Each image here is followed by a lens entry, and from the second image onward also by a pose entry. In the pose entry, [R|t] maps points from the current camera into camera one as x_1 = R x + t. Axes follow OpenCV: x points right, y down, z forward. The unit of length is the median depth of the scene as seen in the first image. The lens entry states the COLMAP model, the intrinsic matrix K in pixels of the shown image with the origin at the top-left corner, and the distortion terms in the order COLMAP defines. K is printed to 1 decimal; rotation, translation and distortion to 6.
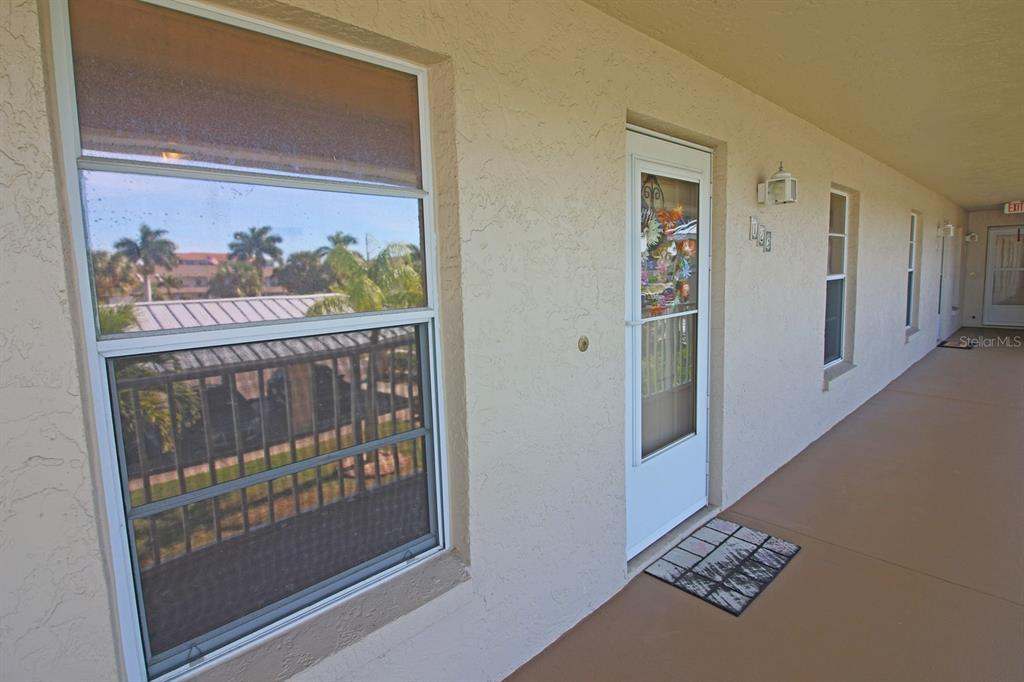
lens RADIAL K [[522.2, 0, 511.7], [0, 522.2, 334.3], [0, 0, 1]] dist [0.000664, -0.014126]
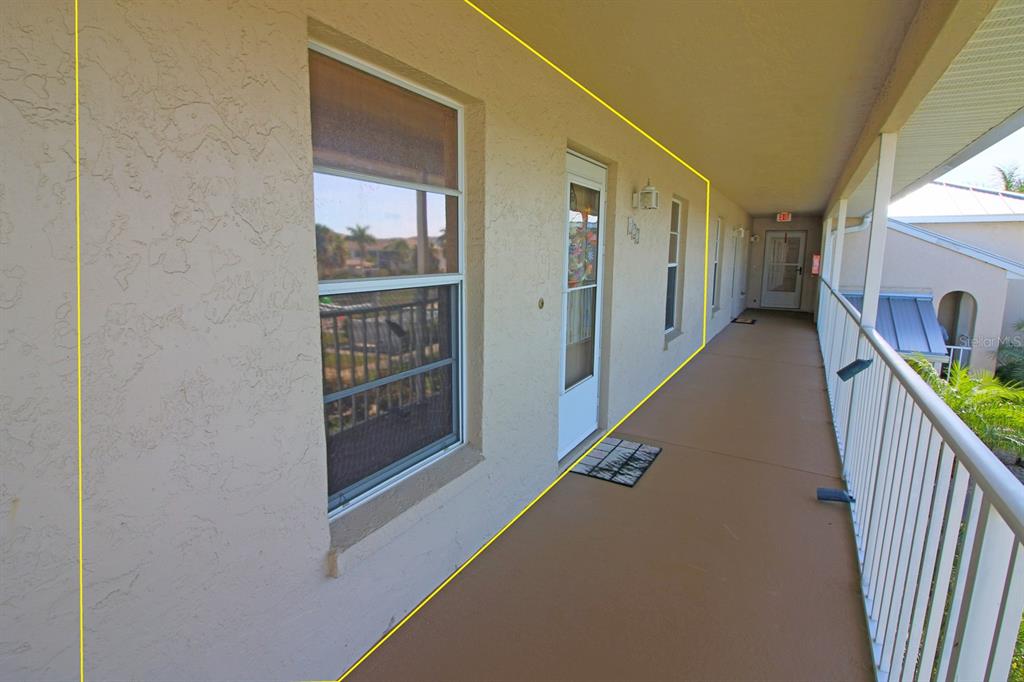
lens RADIAL K [[522.2, 0, 508.9], [0, 522.2, 340.4], [0, 0, 1]] dist [0.000664, -0.014126]
pose [[0.956365, -0.011291, 0.291957, -0.321599], [-0.000846, 0.999142, 0.041411, 0.053079], [-0.292174, -0.039850, 0.955535, -0.299856]]
